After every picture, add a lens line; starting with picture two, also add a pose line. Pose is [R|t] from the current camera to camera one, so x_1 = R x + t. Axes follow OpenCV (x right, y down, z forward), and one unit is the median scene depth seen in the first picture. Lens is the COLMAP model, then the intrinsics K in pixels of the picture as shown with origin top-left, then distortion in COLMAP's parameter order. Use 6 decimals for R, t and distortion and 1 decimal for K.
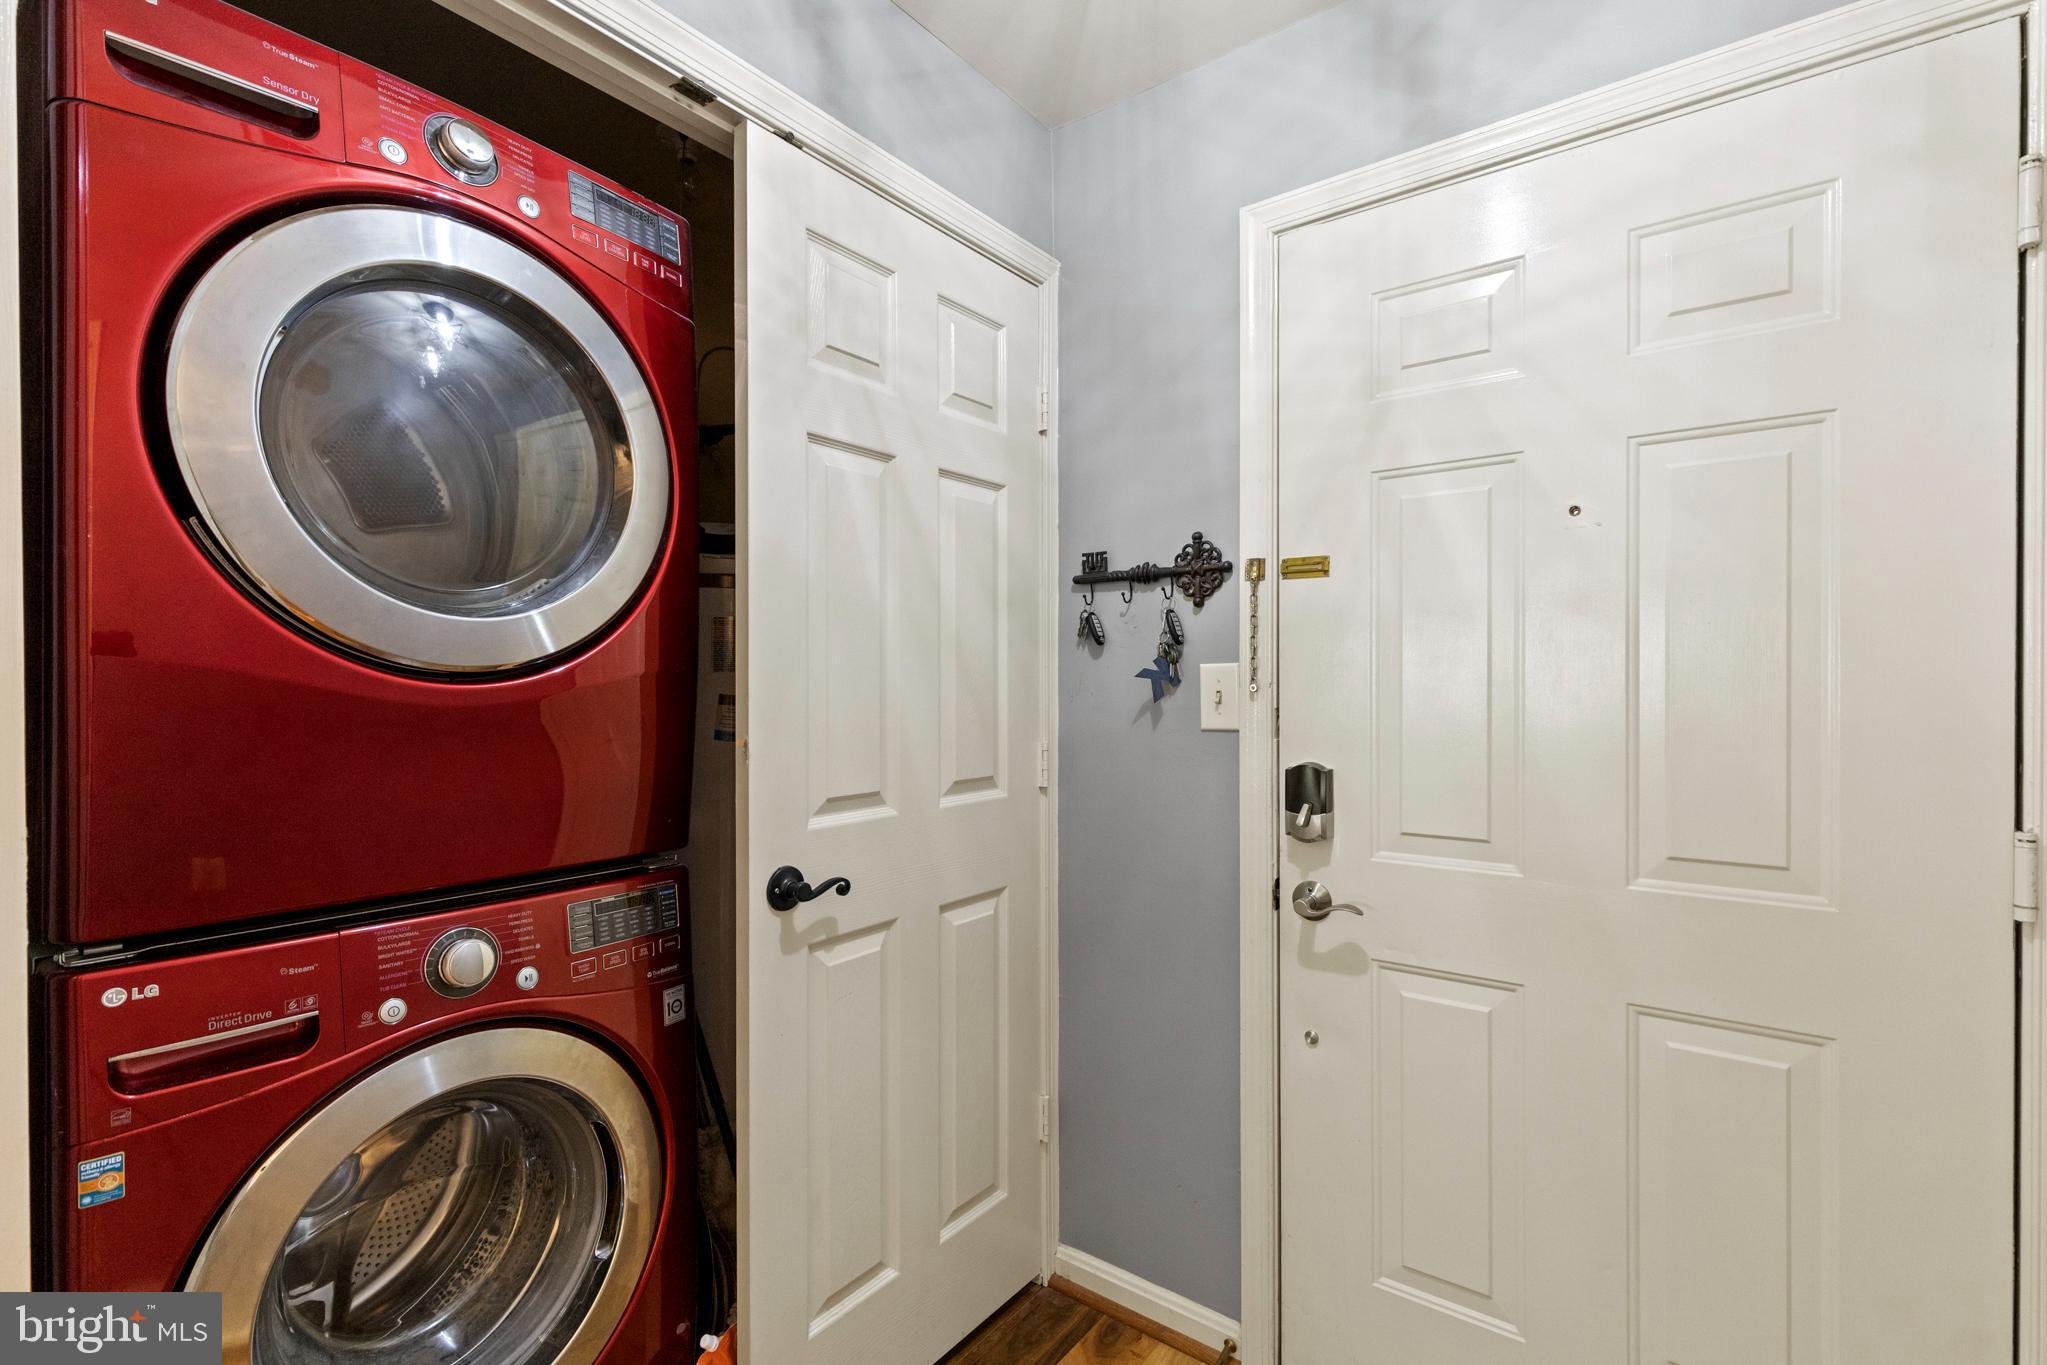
lens RADIAL K [[920.6, 0, 1026.3], [0, 920.6, 691.2], [0, 0, 1]] dist [0.007208, -0.001774]
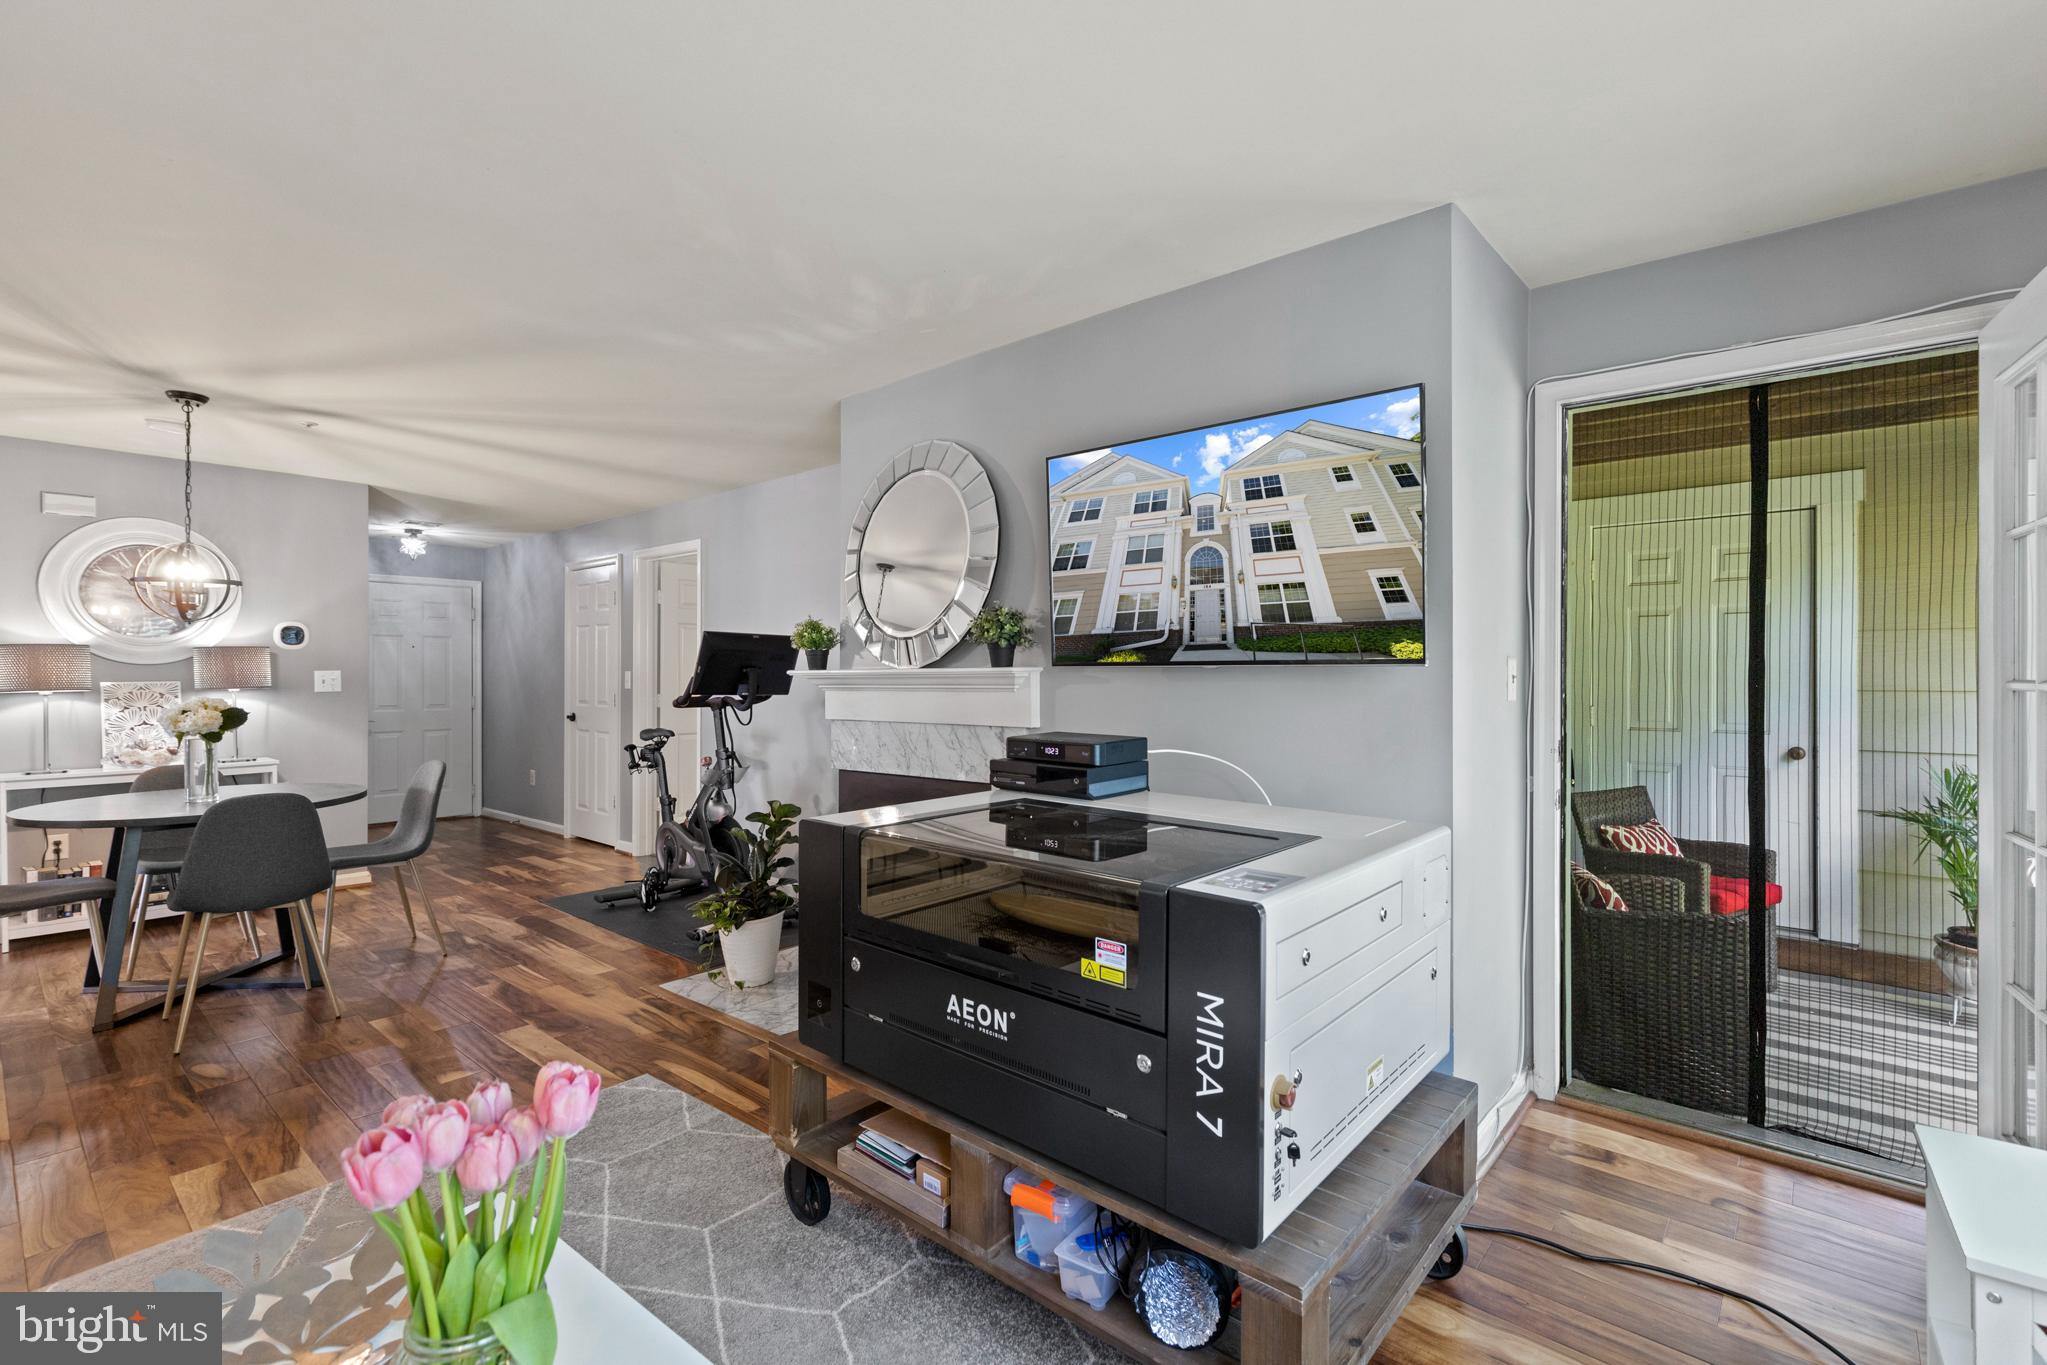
lens RADIAL K [[920.6, 0, 1031.4], [0, 920.6, 677.3], [0, 0, 1]] dist [0.007208, -0.001774]
pose [[0.063994, -0.002257, 0.997948, -4.204323], [0.006588, 0.999977, 0.001839, 0.009265], [-0.997929, 0.006456, 0.064008, -2.758653]]
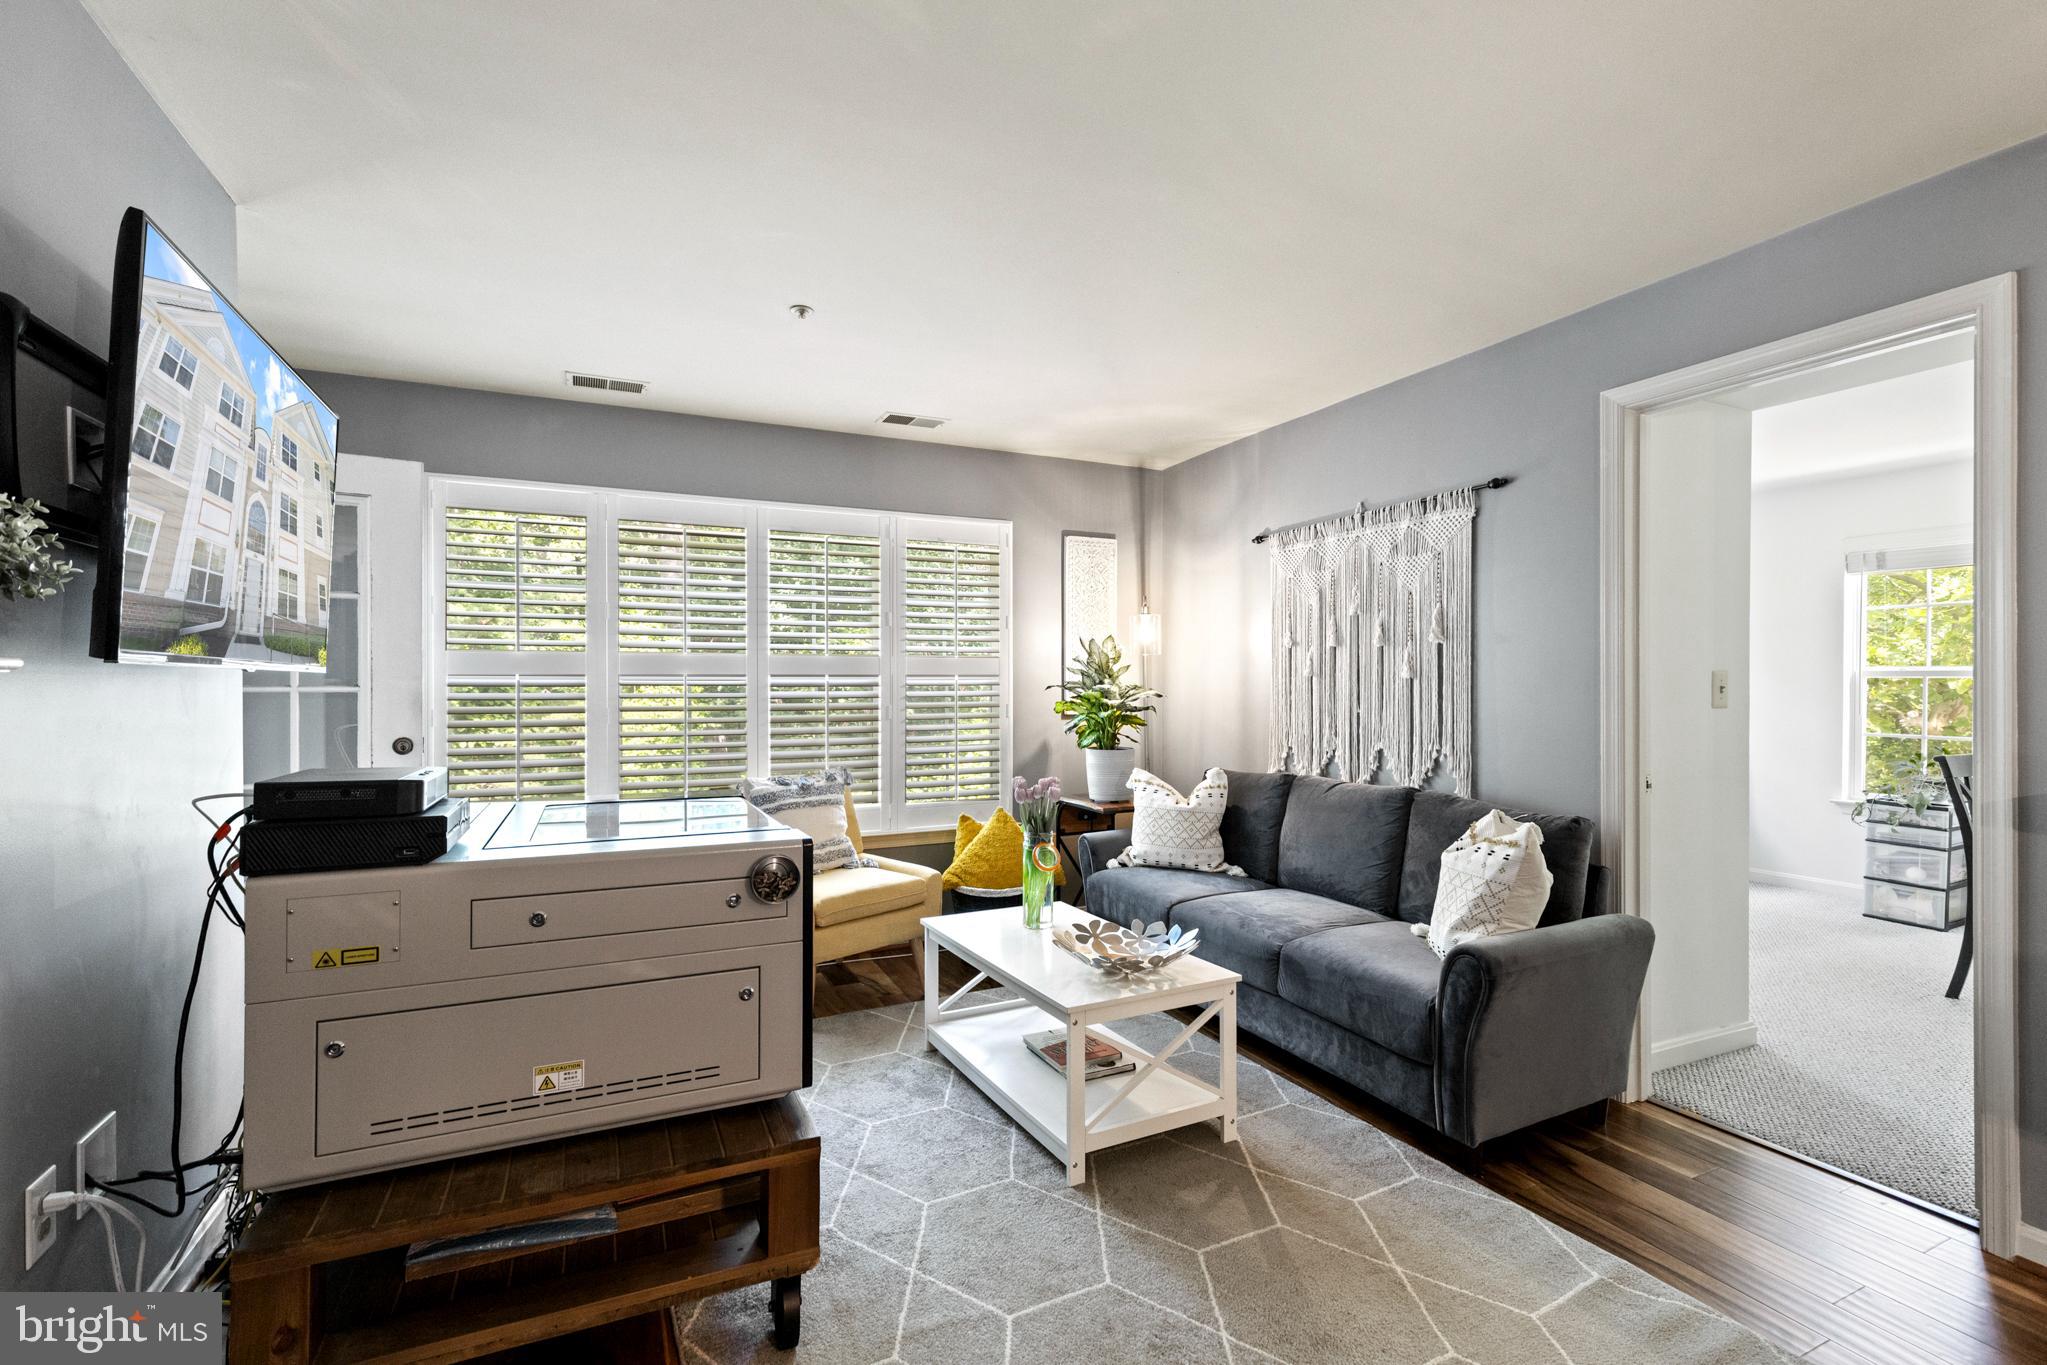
lens RADIAL K [[920.6, 0, 1029.3], [0, 920.6, 686.2], [0, 0, 1]] dist [0.007208, -0.001774]
pose [[-0.465406, 0.000496, -0.885097, -2.081271], [-0.006268, 0.999973, 0.003856, 0.009786], [0.885075, 0.007342, -0.465391, -1.590819]]
